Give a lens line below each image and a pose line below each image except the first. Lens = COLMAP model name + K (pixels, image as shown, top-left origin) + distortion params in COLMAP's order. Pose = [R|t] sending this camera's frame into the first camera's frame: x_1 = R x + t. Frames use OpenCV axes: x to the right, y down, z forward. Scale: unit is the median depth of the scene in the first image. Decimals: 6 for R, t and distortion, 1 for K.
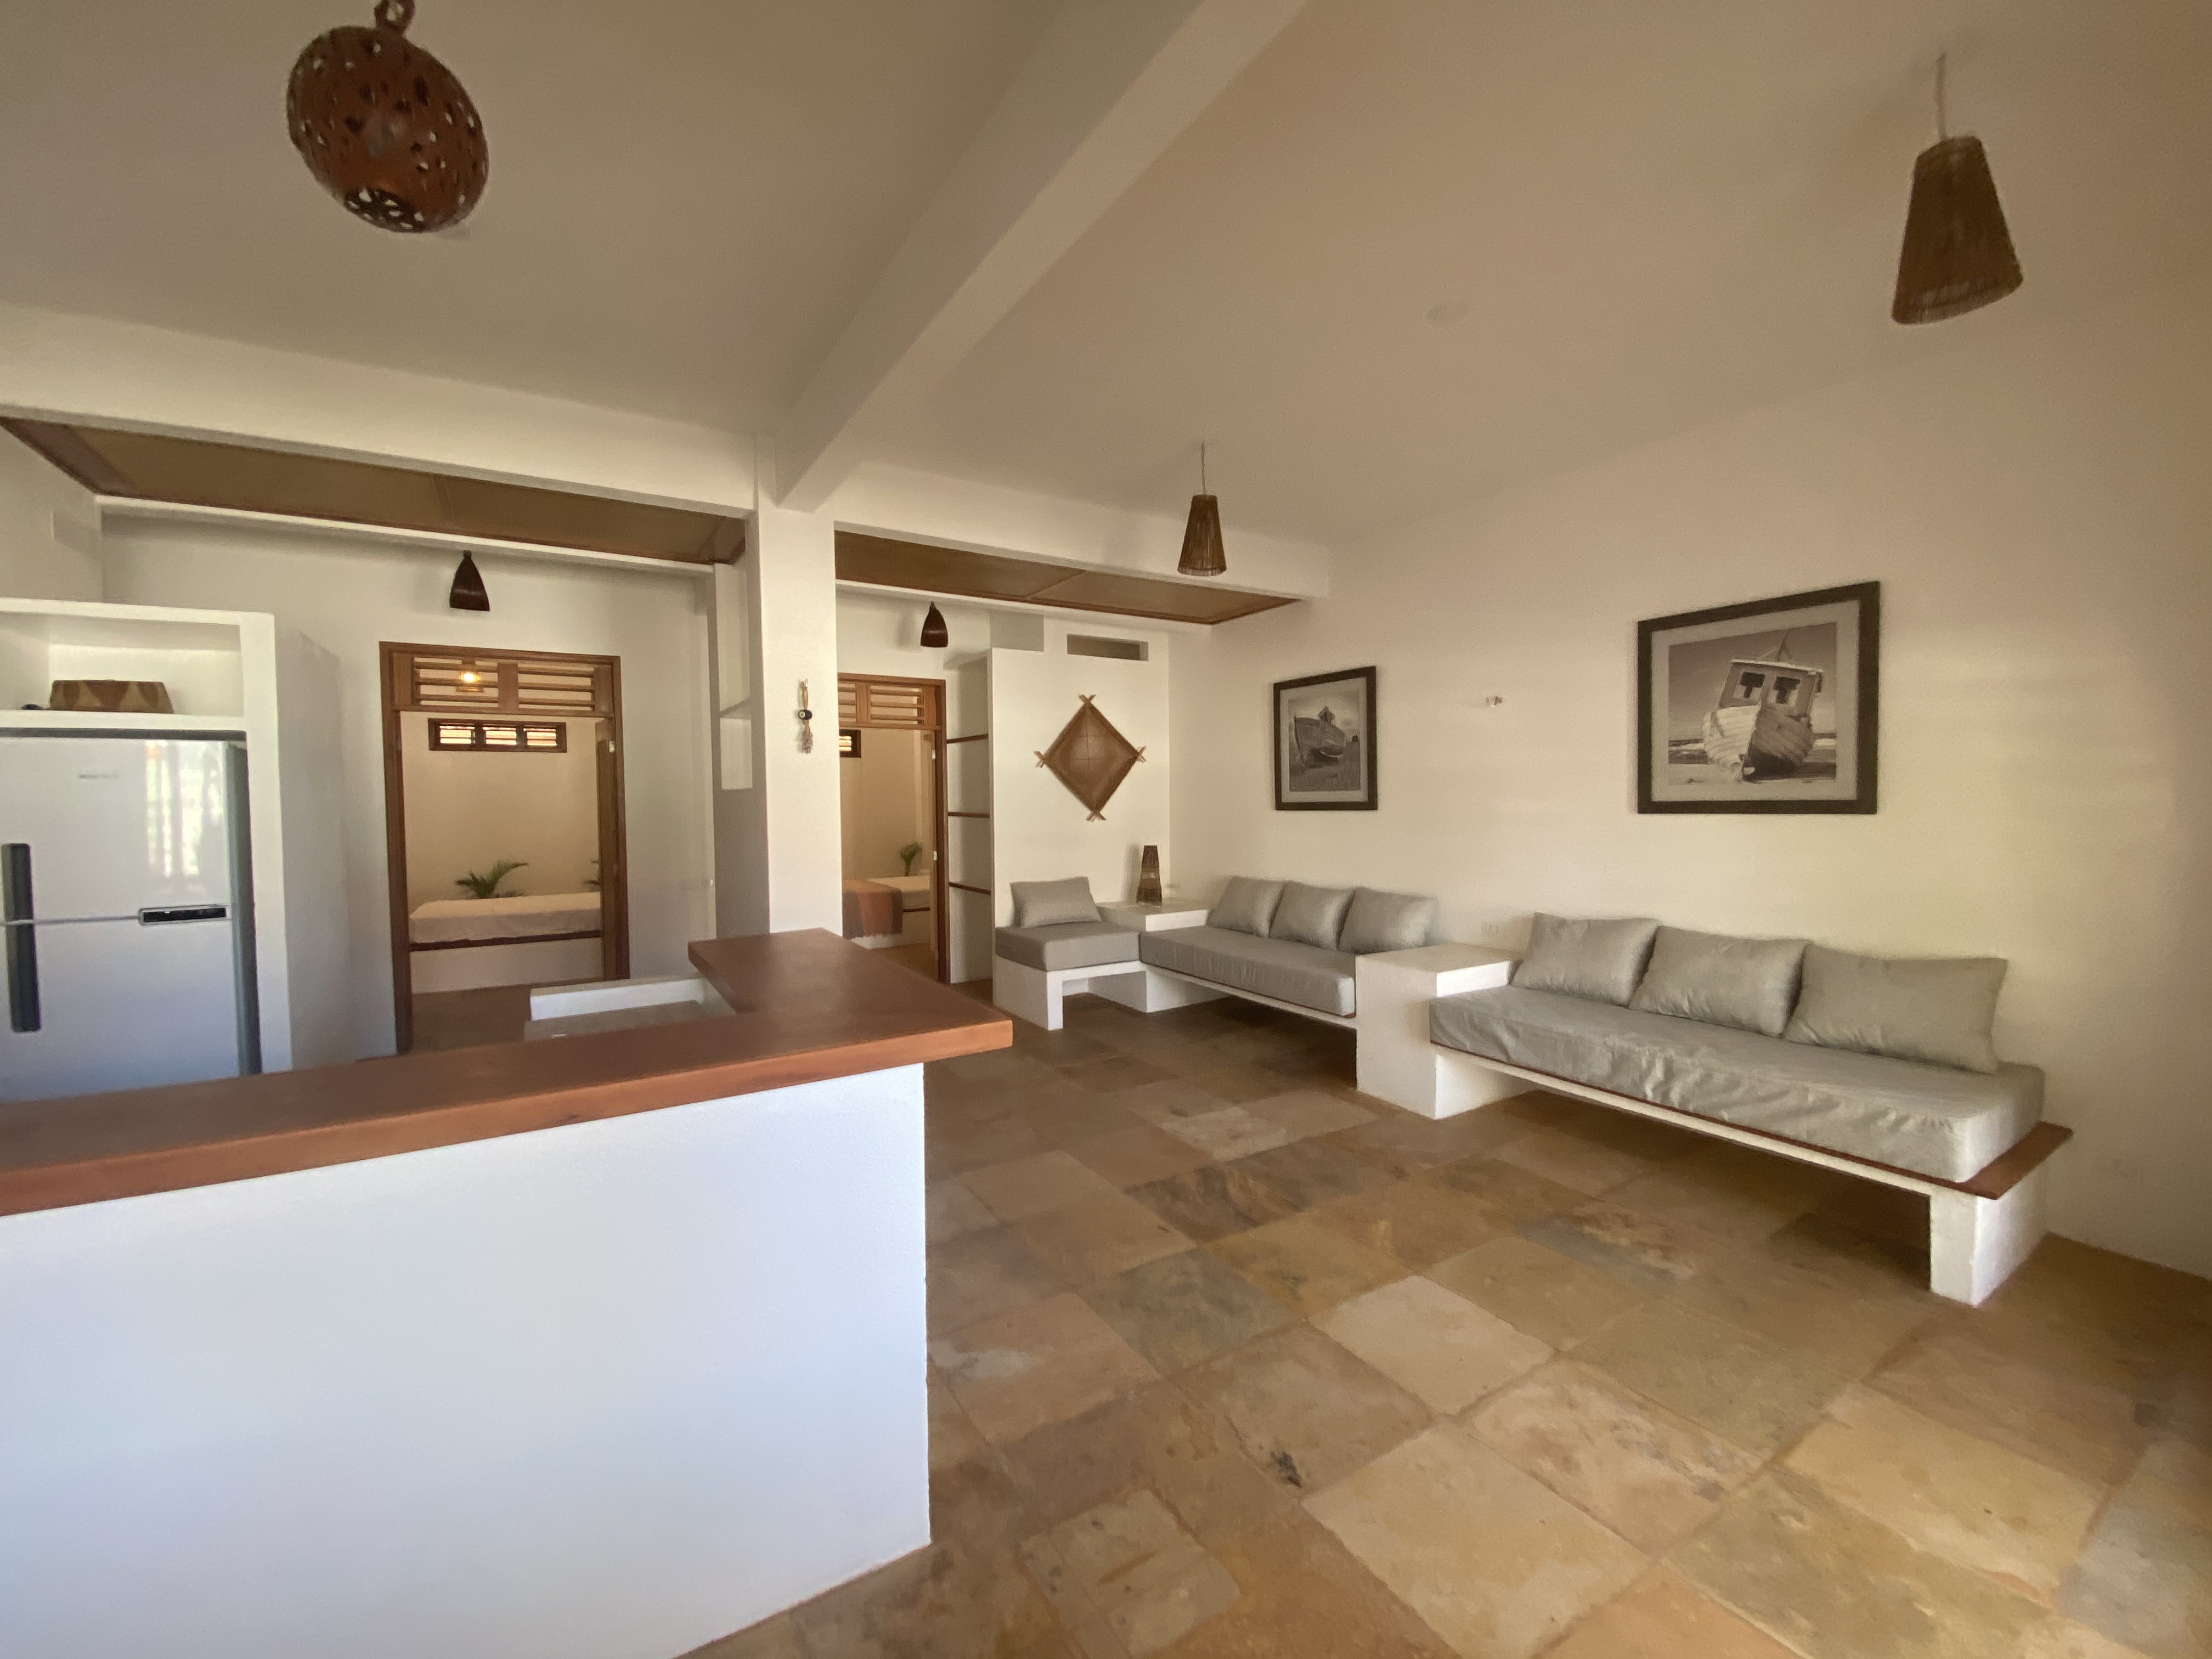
lens RADIAL K [[888.0, 0, 1100.6], [0, 888.0, 824.6], [0, 0, 1]] dist [0.011175, -0.014605]
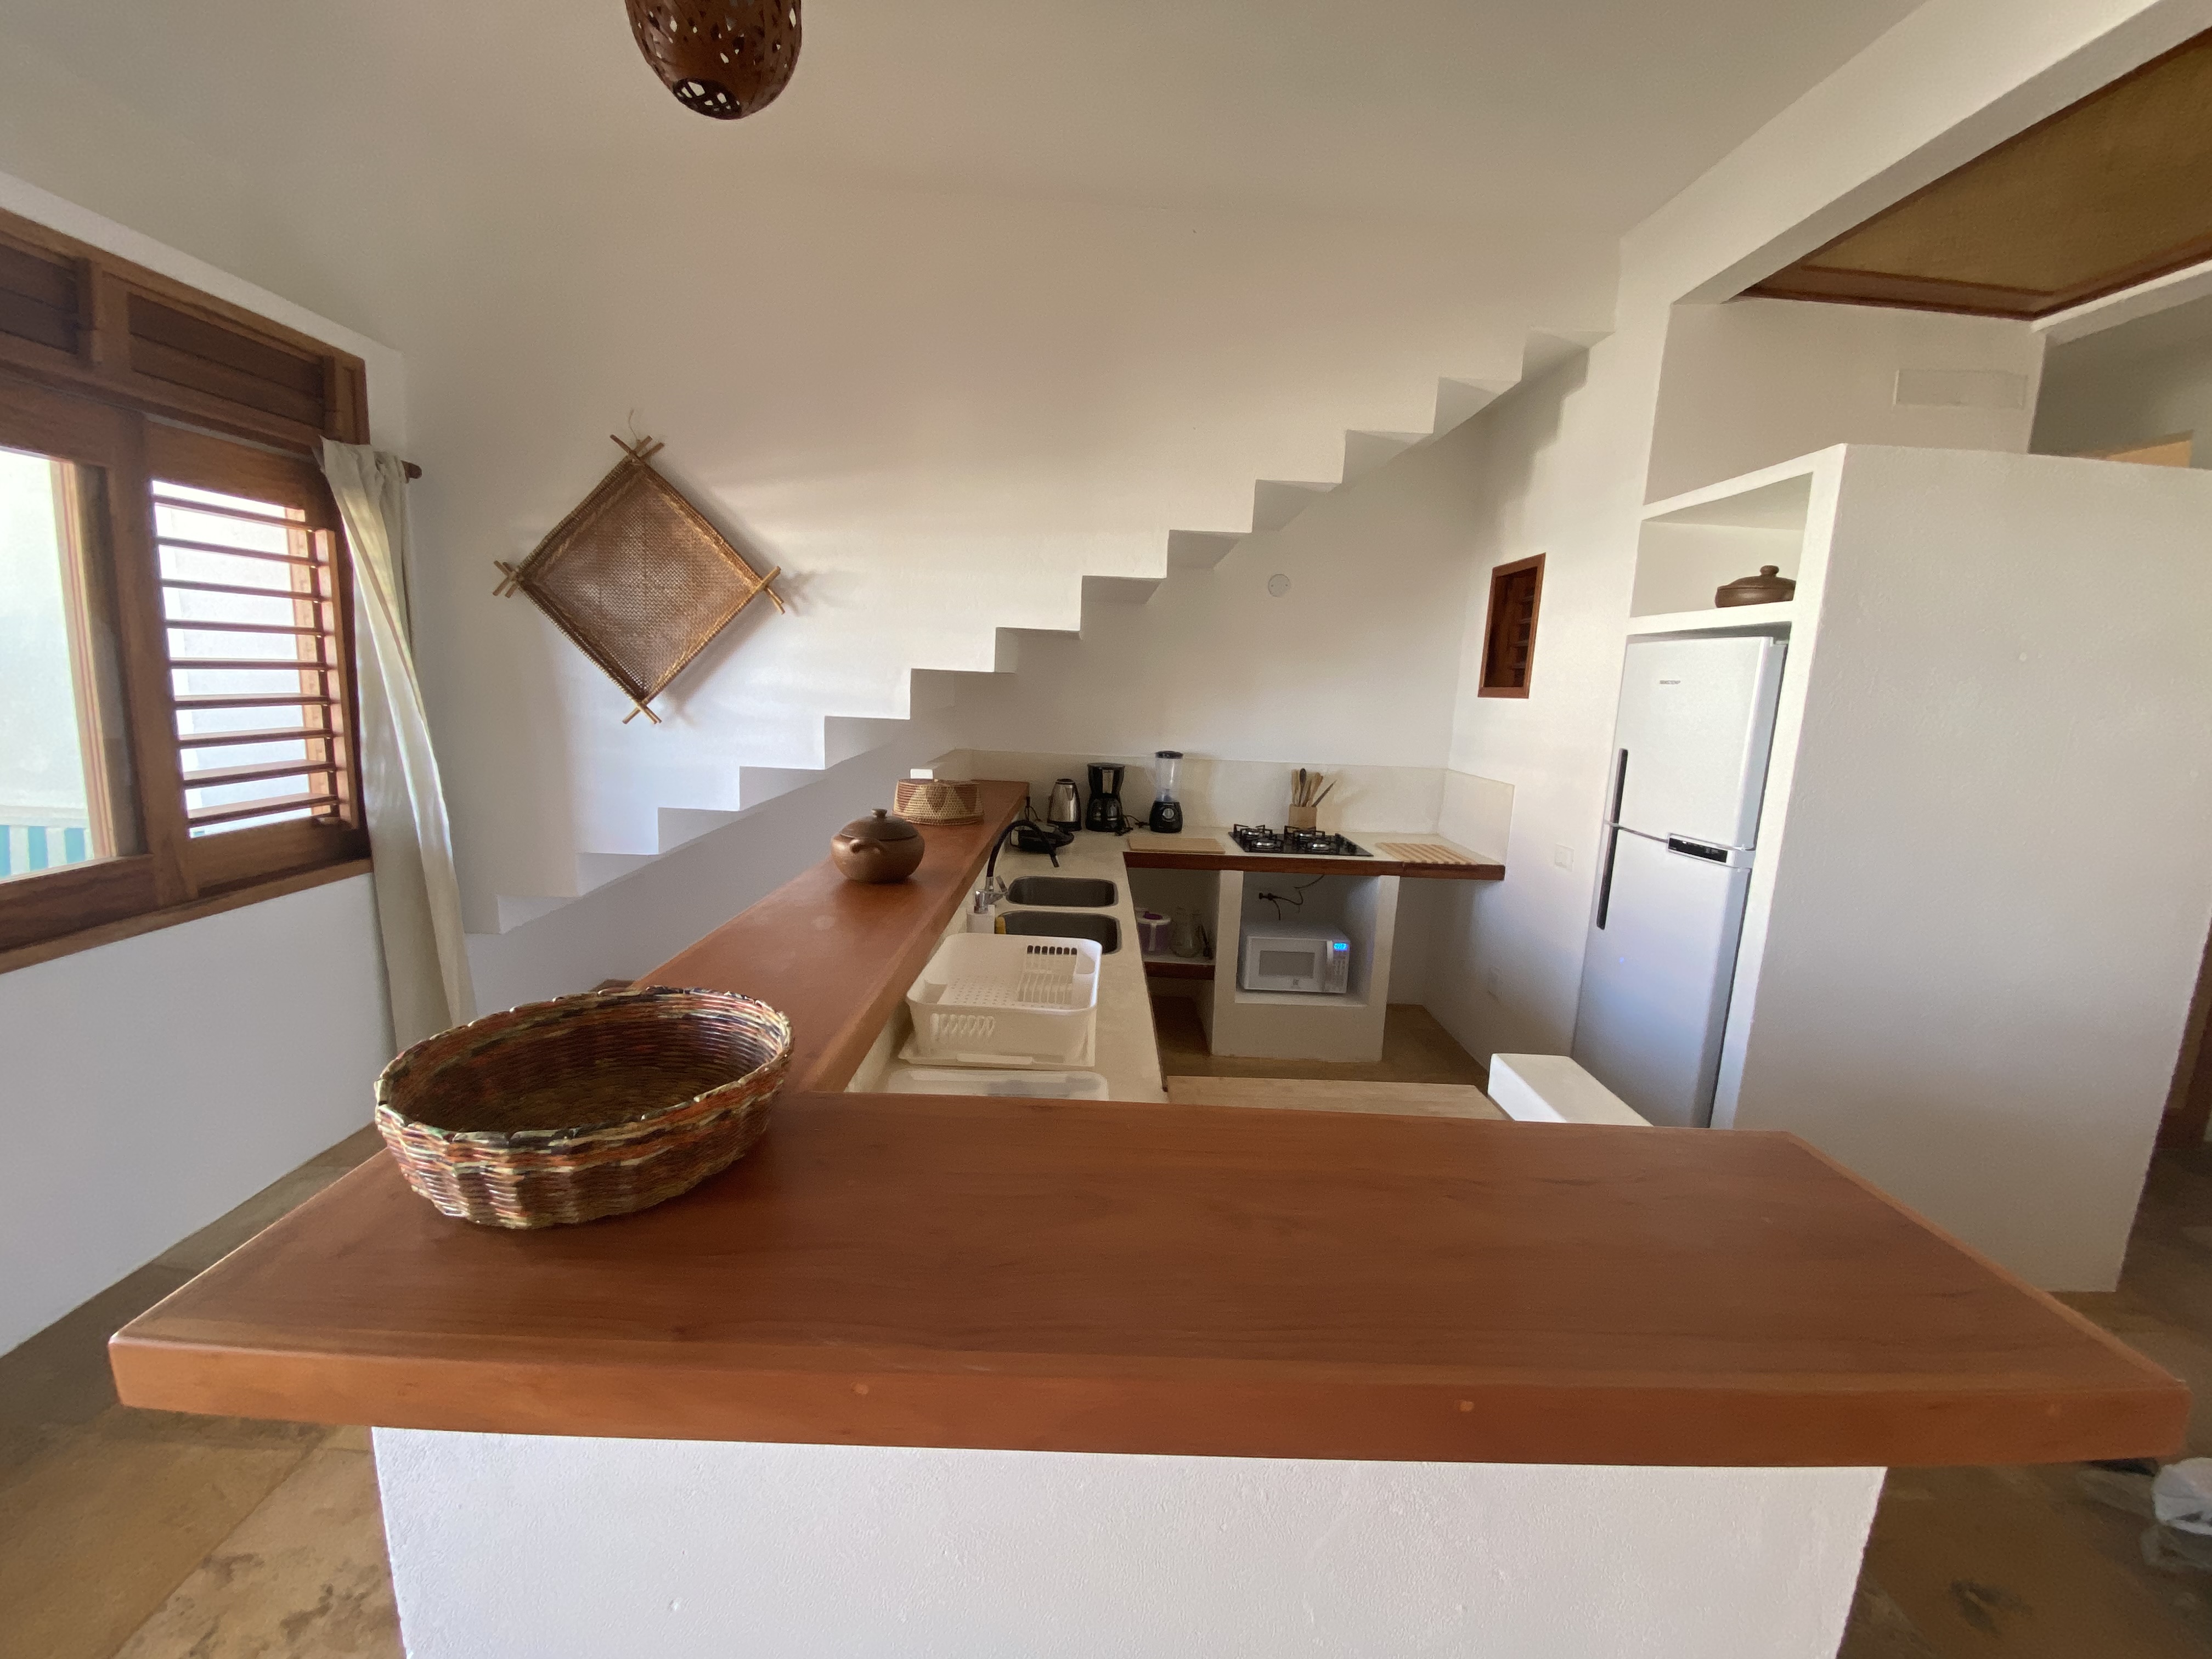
lens RADIAL K [[888.0, 0, 1109.7], [0, 888.0, 838.6], [0, 0, 1]] dist [0.011175, -0.014605]
pose [[-0.507806, 0.137128, -0.850487, -0.024232], [-0.069932, 0.977430, 0.199350, -0.030957], [0.858628, 0.160708, -0.486755, 0.747964]]
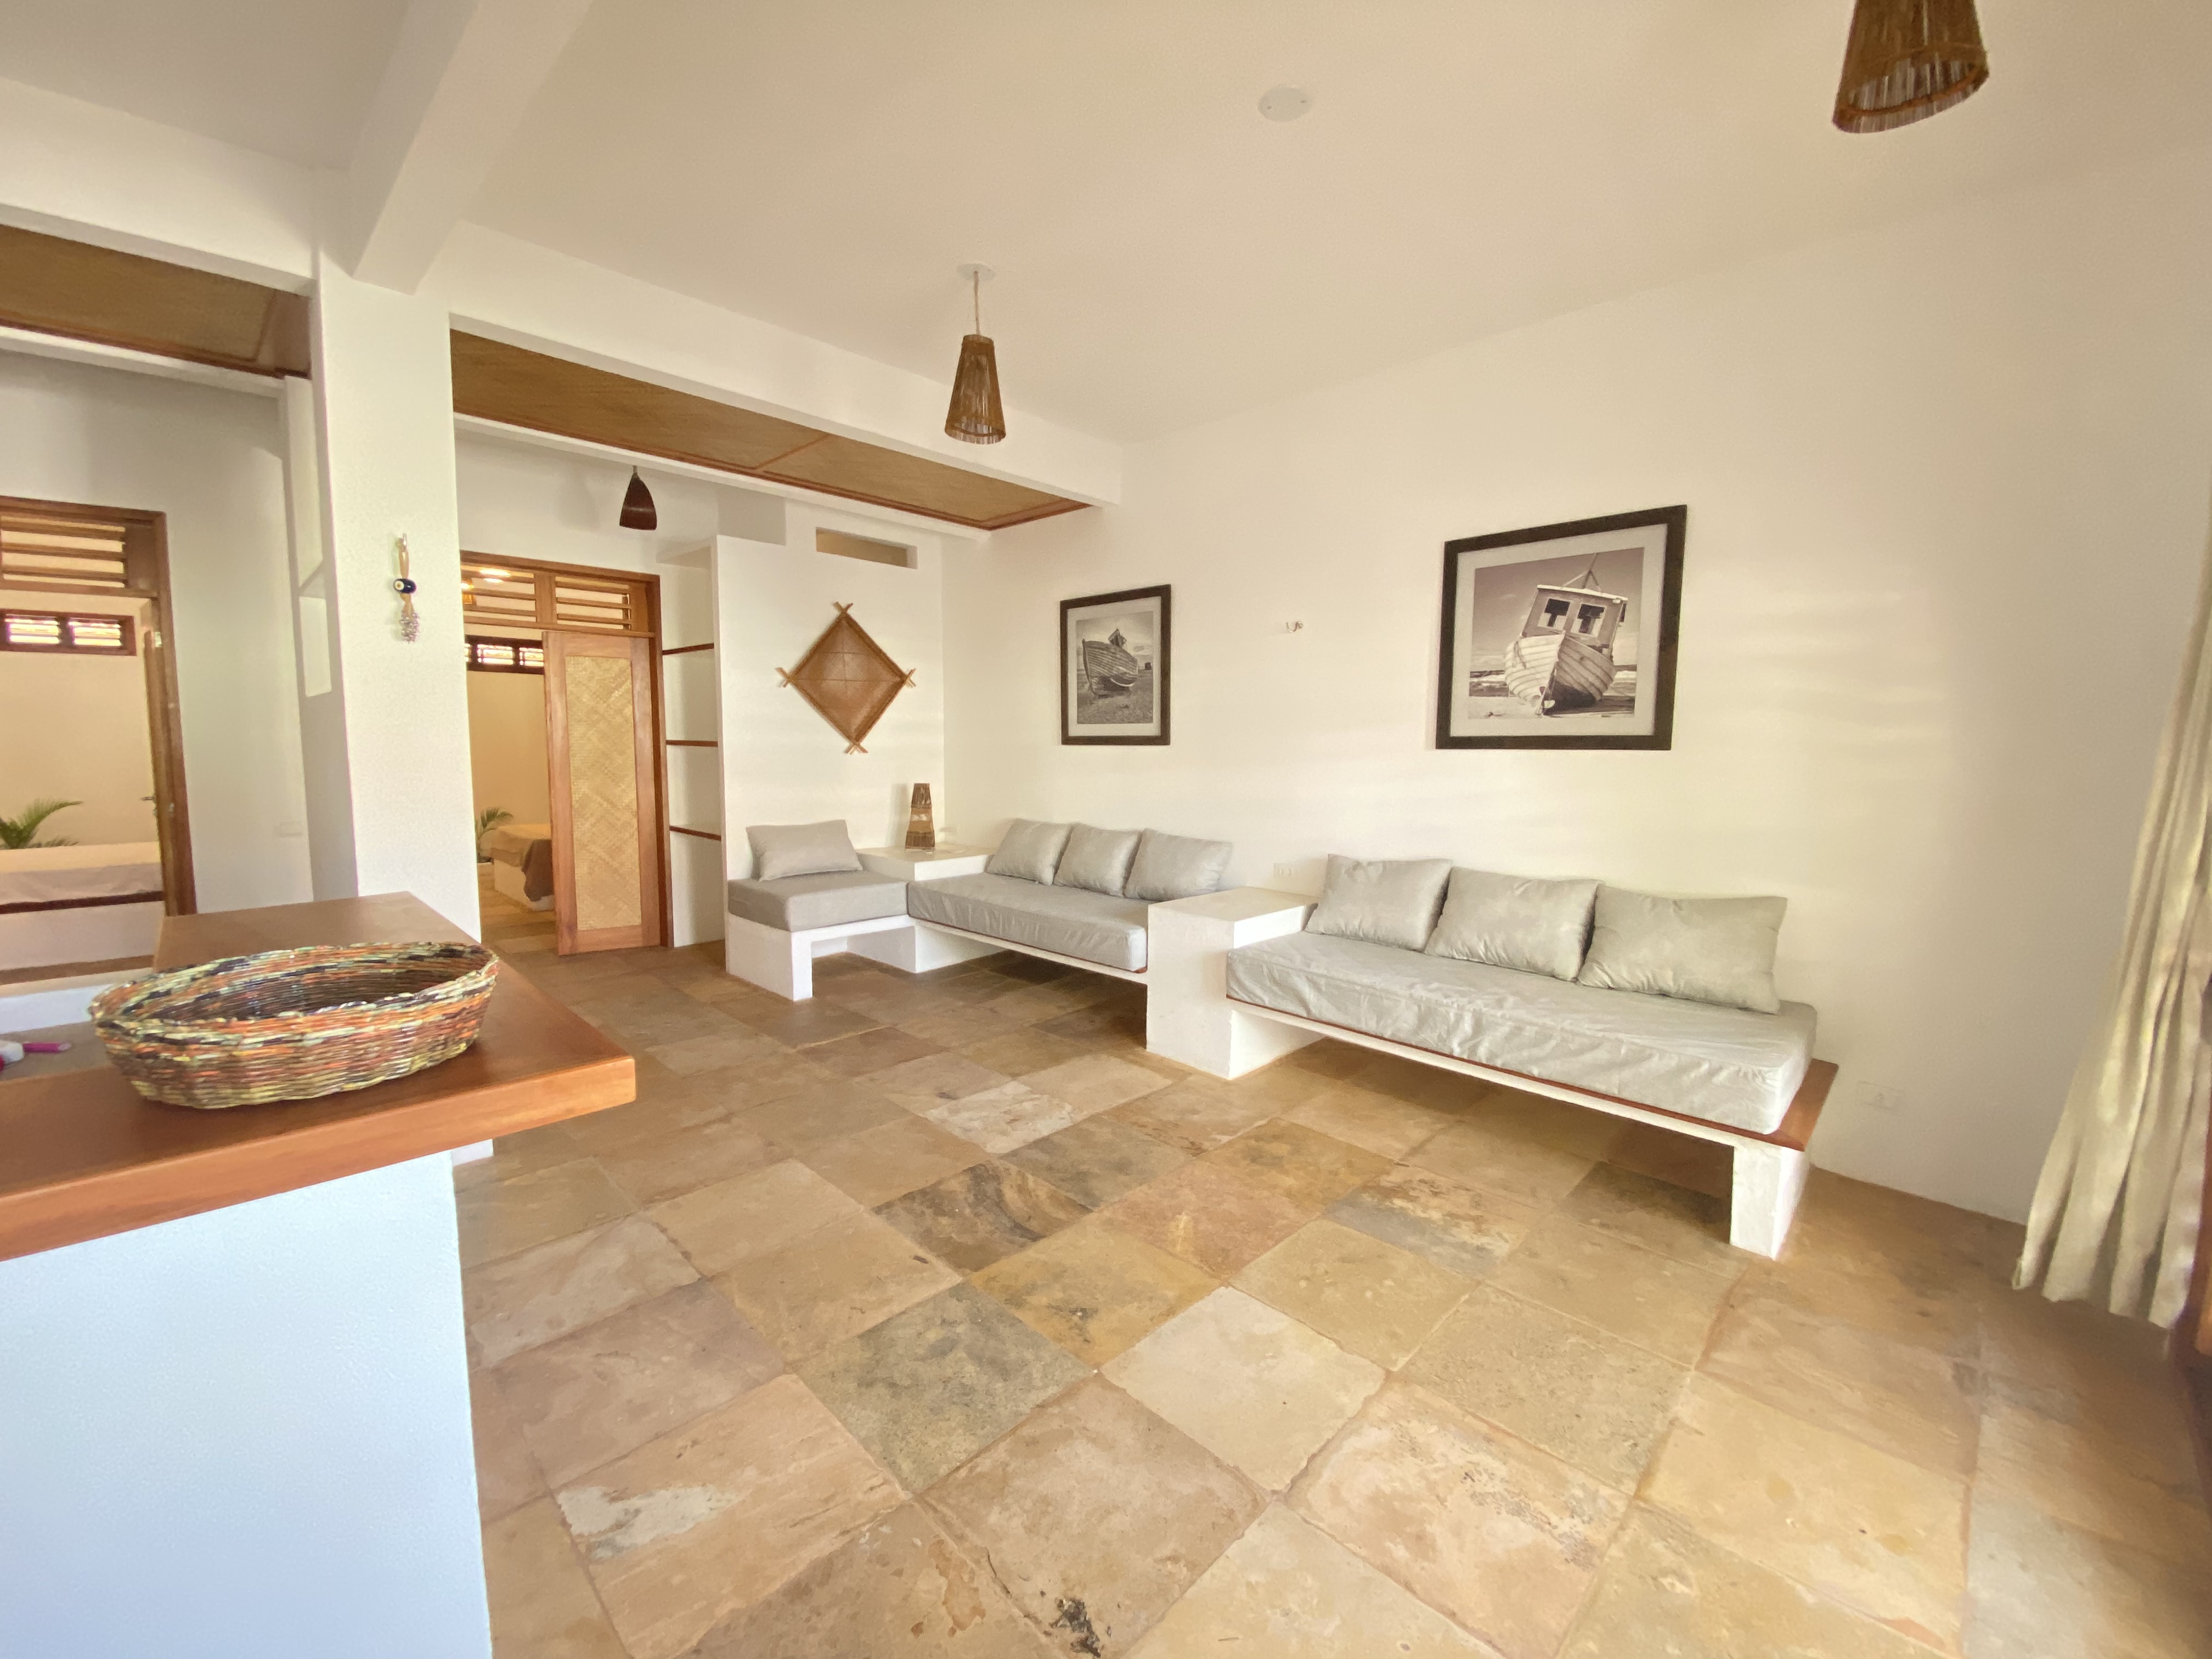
lens RADIAL K [[888.0, 0, 1099.8], [0, 888.0, 825.7], [0, 0, 1]] dist [0.011175, -0.014605]
pose [[0.970399, -0.004306, 0.241469, 0.030162], [-0.011353, 0.997922, 0.063421, 0.014611], [-0.241241, -0.064285, 0.968334, 0.188070]]
